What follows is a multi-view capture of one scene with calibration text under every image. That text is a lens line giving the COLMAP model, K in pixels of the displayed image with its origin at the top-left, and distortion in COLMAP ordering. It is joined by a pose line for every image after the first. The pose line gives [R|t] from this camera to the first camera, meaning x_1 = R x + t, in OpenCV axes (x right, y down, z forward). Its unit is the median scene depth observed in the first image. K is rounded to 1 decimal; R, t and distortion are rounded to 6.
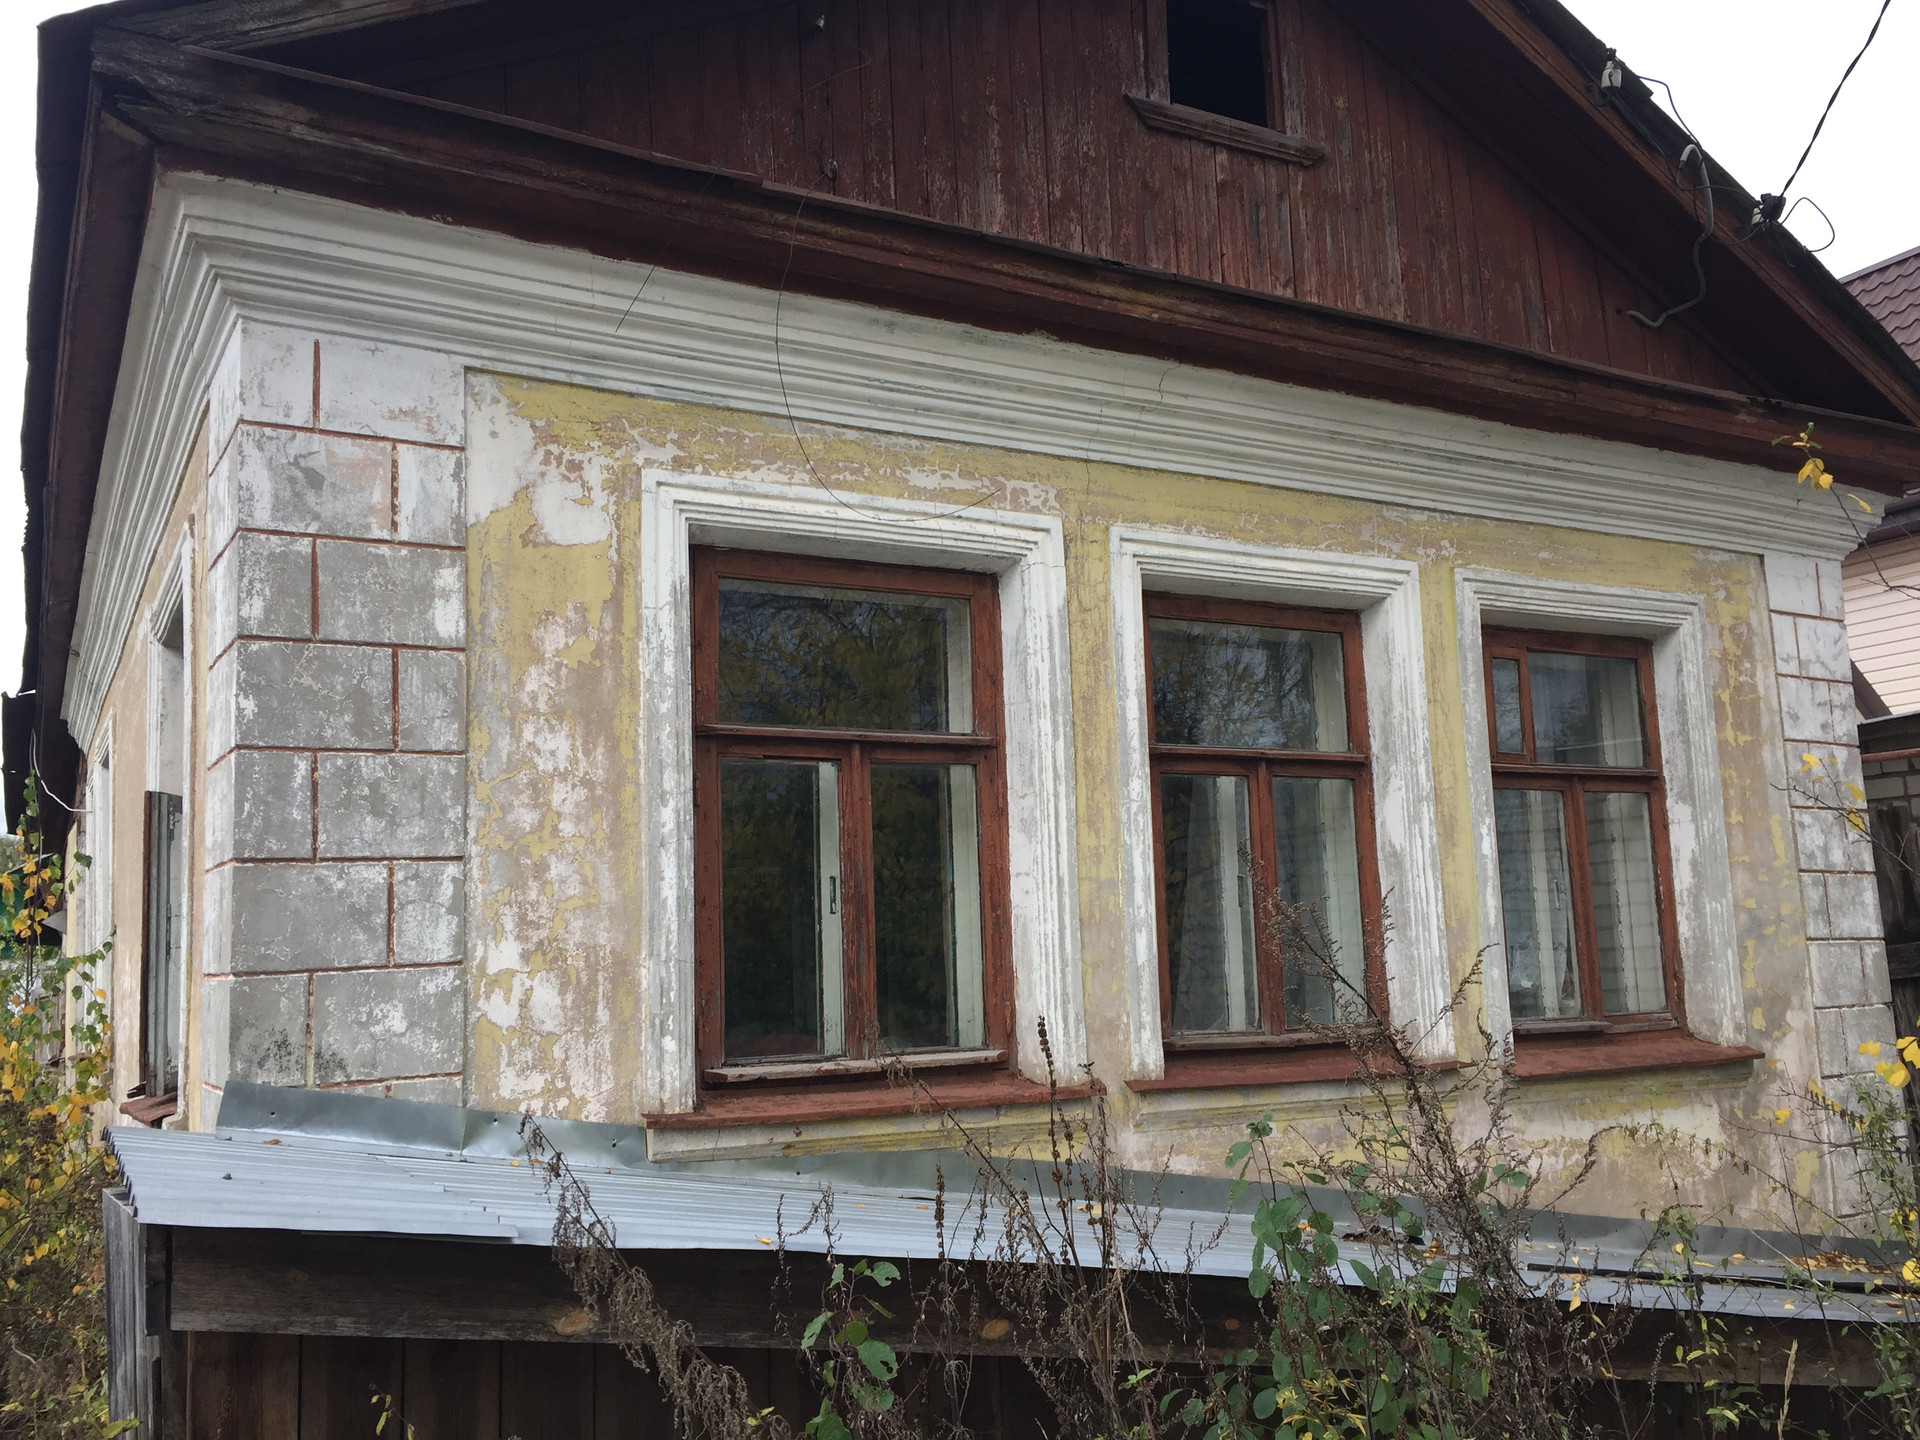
lens RADIAL K [[1630.6, 0, 961.6], [0, 1630.6, 769.8], [0, 0, 1]] dist [0.061474, -0.000394]
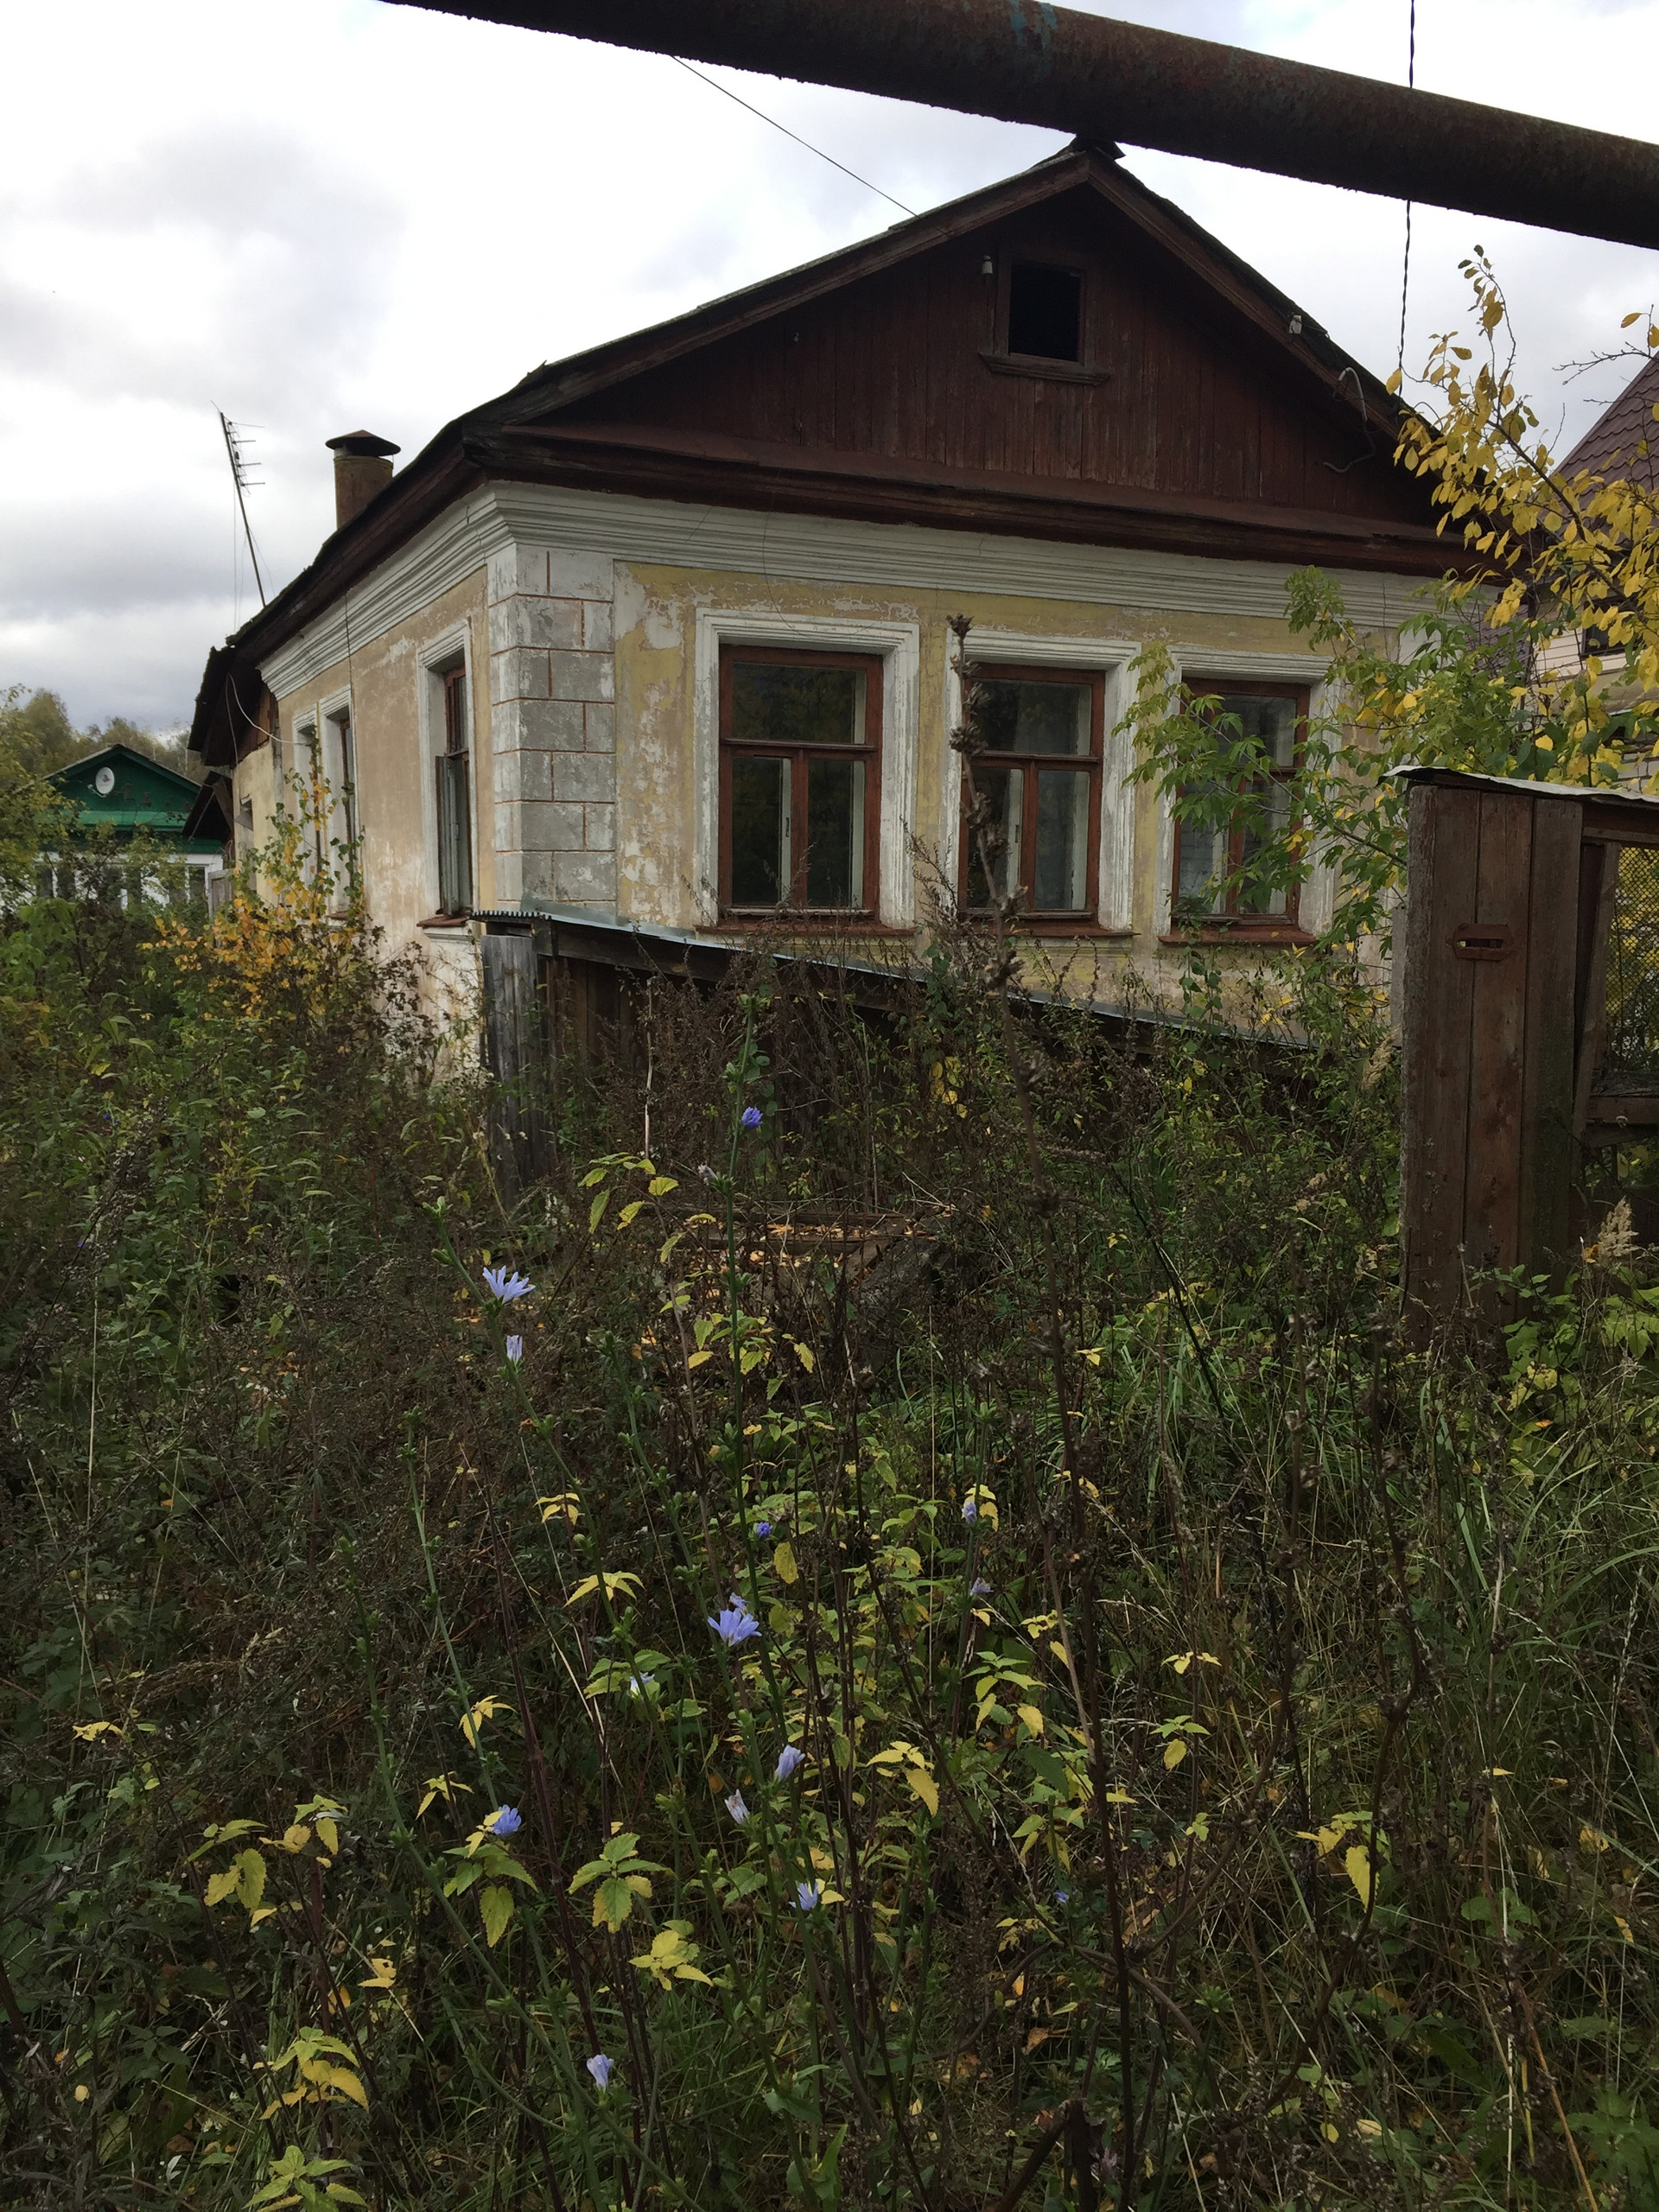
lens RADIAL K [[1878.5, 0, 829.5], [0, 1878.5, 1106.0], [0, 0, 1]] dist [0.061474, -0.000394]
pose [[0.994488, 0.052765, -0.090608, 0.198816], [-0.031555, 0.974701, 0.221273, -0.101293], [0.099991, -0.217194, 0.970994, -1.297281]]
